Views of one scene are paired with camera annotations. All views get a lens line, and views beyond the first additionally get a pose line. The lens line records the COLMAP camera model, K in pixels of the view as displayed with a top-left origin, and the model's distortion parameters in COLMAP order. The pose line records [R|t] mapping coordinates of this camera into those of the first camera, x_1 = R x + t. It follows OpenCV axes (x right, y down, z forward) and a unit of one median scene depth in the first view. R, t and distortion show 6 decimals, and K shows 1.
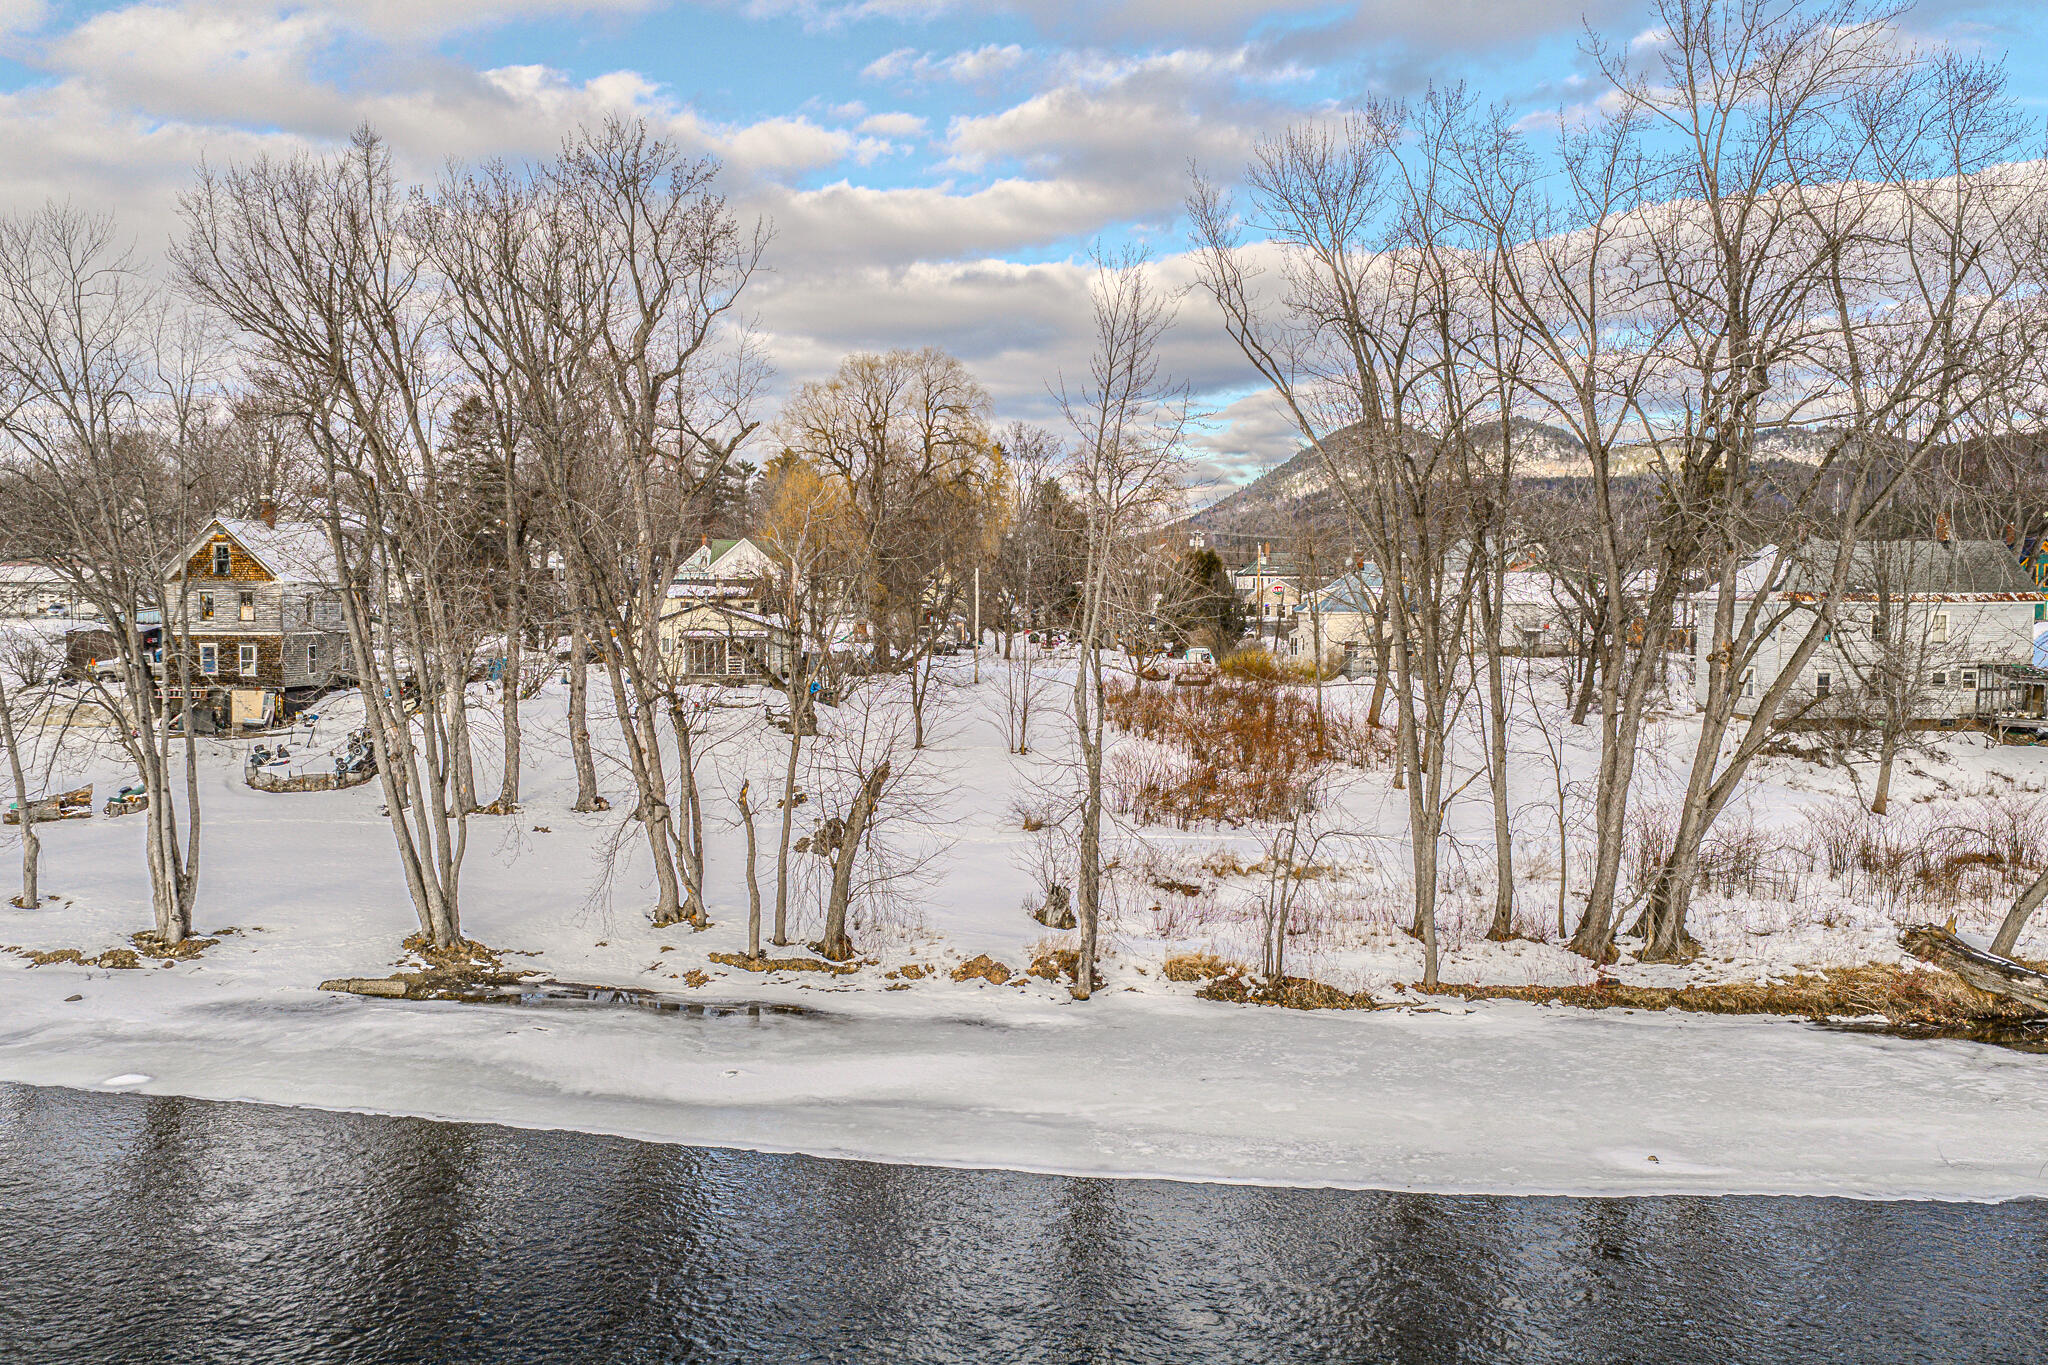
lens RADIAL K [[1692.9, 0, 1024.0], [0, 1692.9, 682.5], [0, 0, 1]] dist [0.011659, -0.022501]
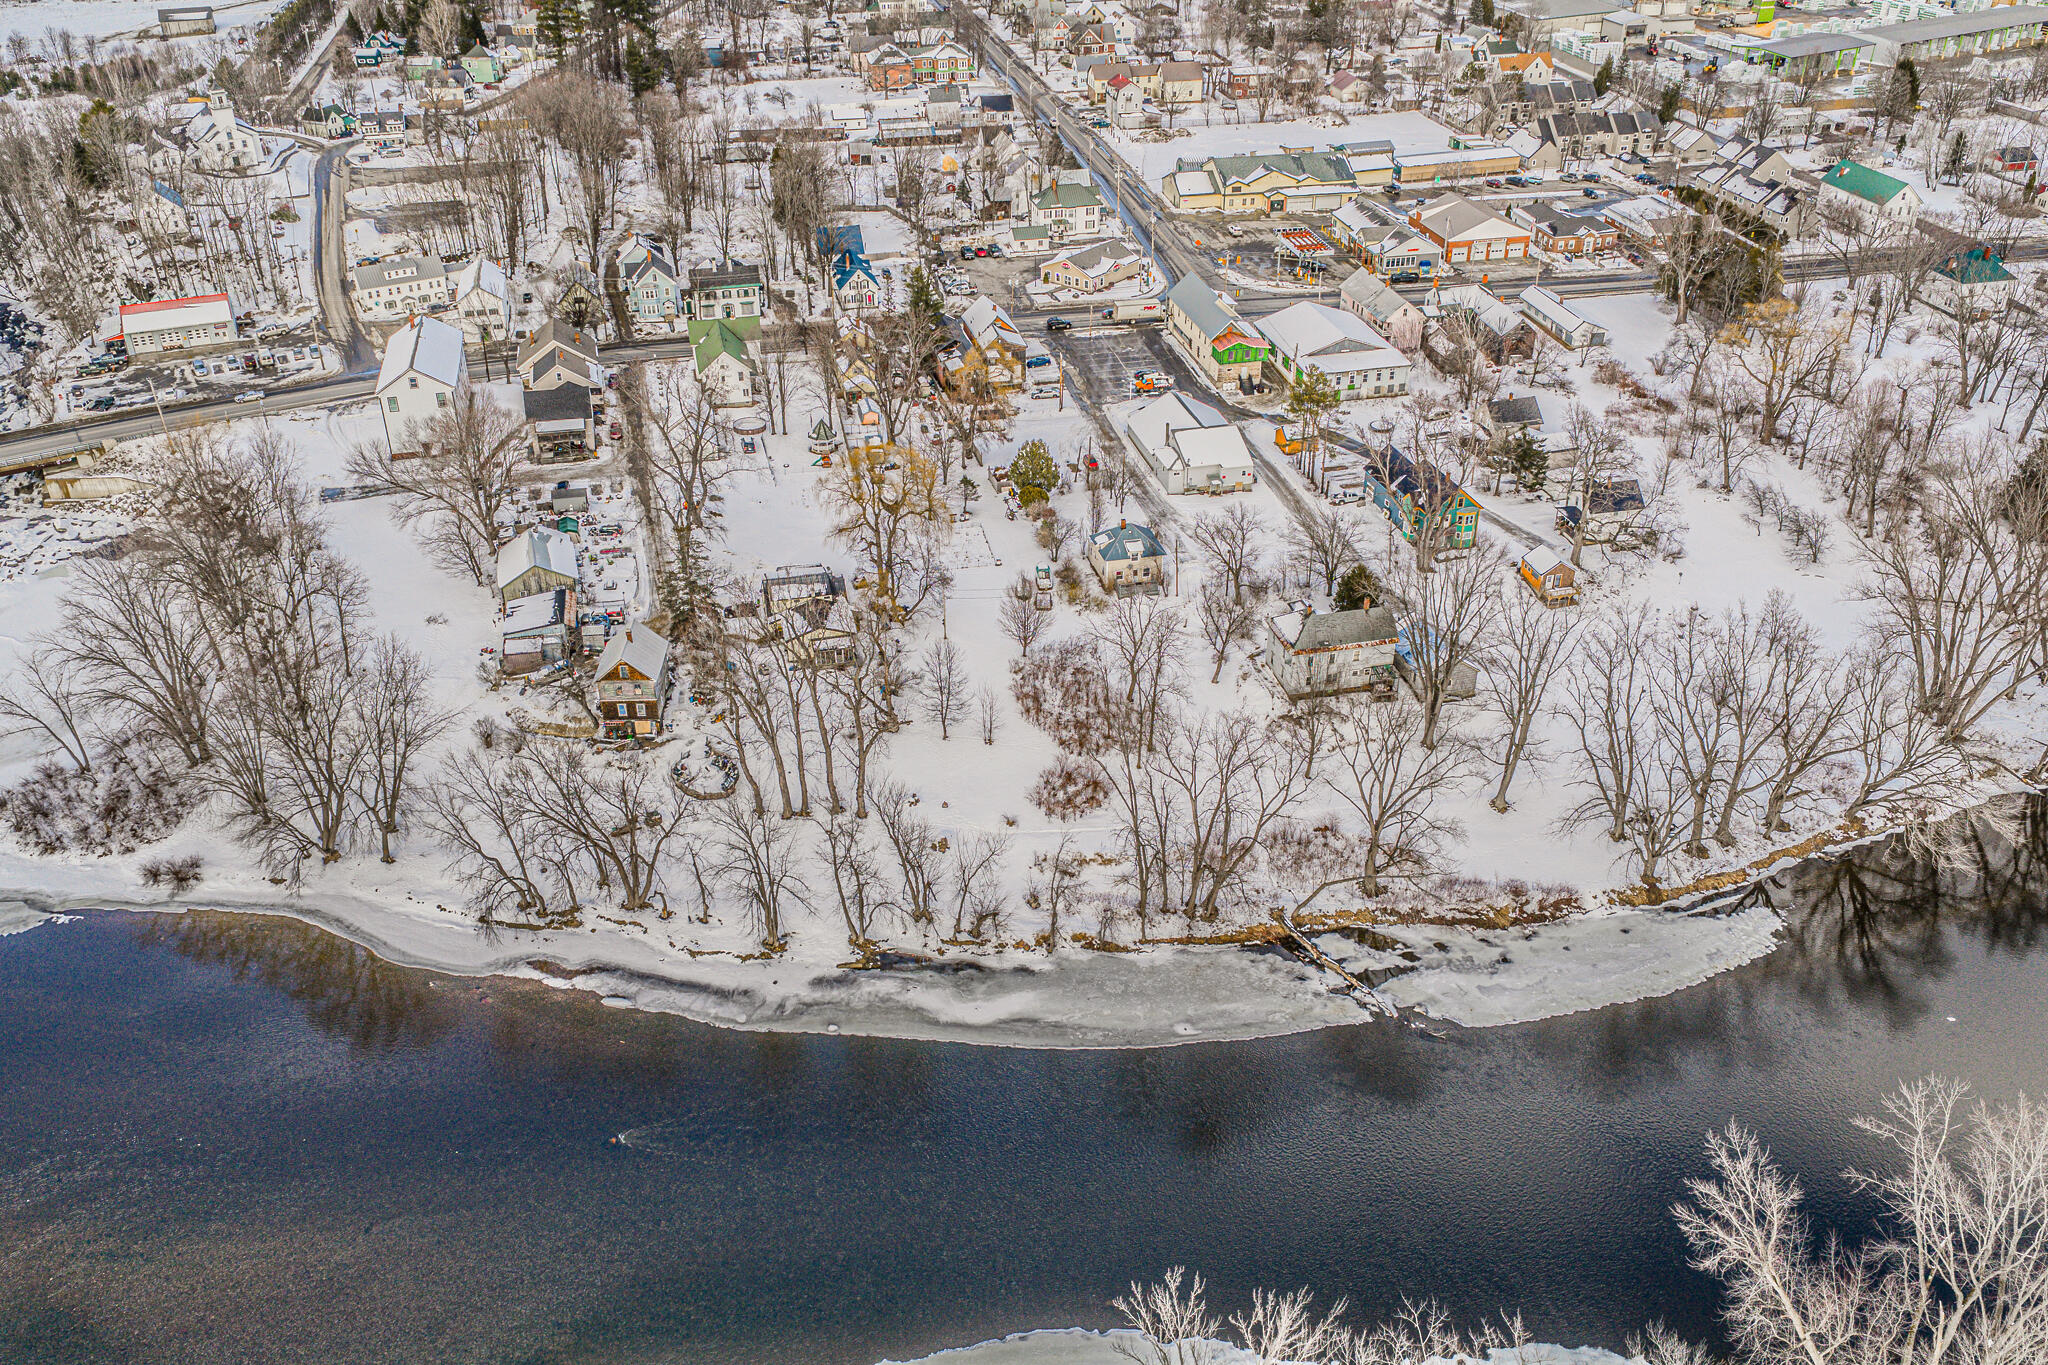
lens RADIAL K [[1692.9, 0, 1024.0], [0, 1692.9, 682.5], [0, 0, 1]] dist [0.011659, -0.022501]
pose [[0.989138, -0.084373, 0.120359, -0.392963], [0.017338, 0.880101, 0.474469, -1.962391], [-0.145961, -0.467229, 0.872005, -1.818615]]
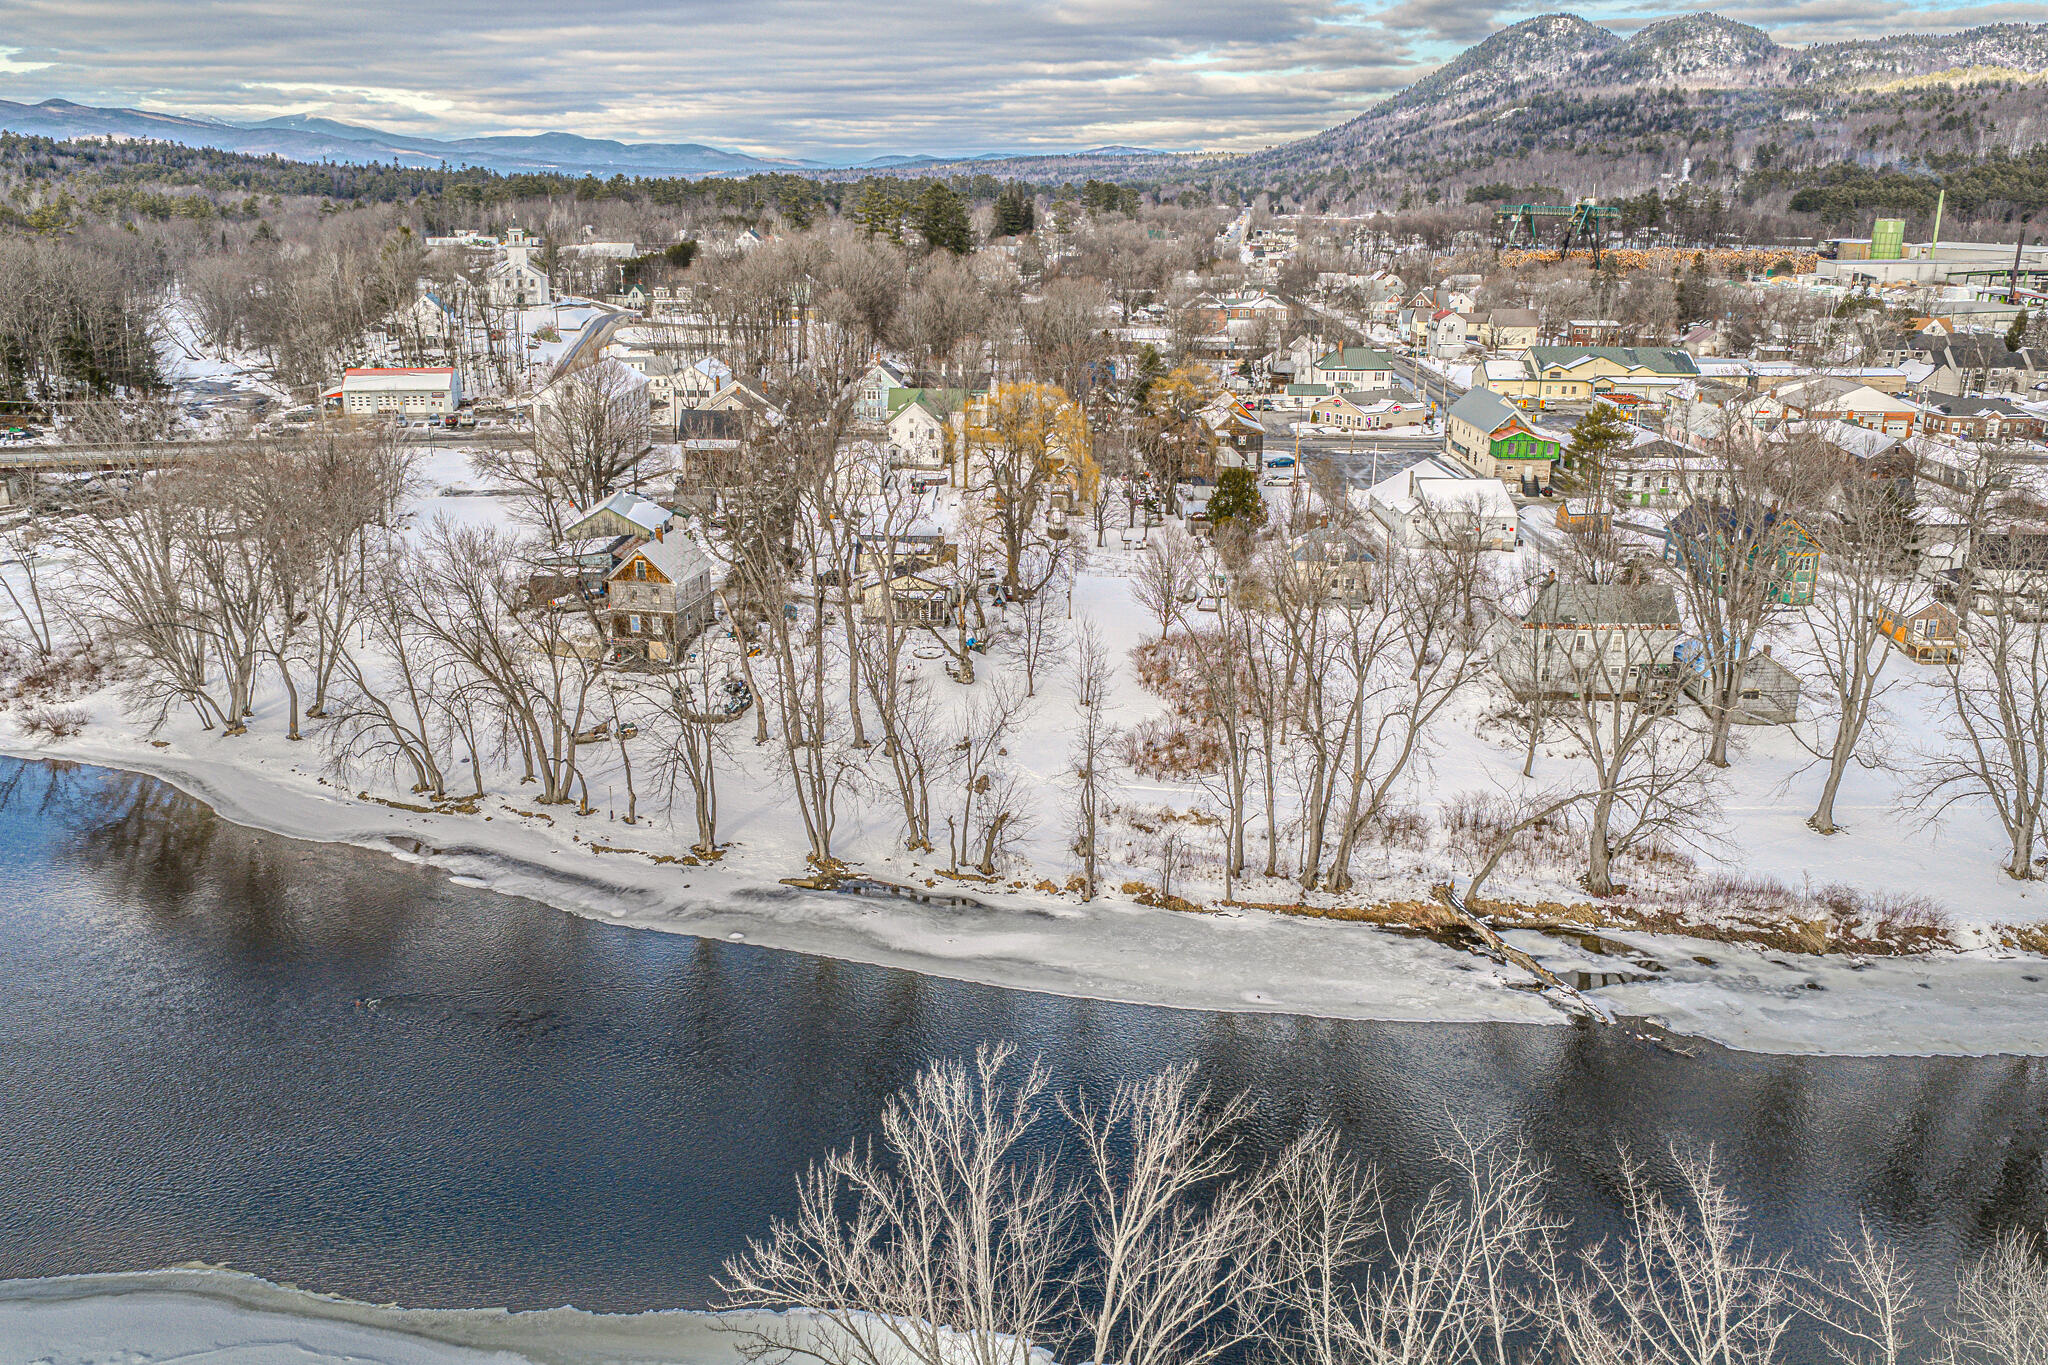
lens RADIAL K [[1692.9, 0, 1024.0], [0, 1692.9, 682.5], [0, 0, 1]] dist [0.011659, -0.022501]
pose [[0.996370, 0.027683, -0.080502, 0.125818], [-0.008284, 0.972691, 0.231956, -0.657134], [0.084725, -0.230447, 0.969389, -1.253471]]
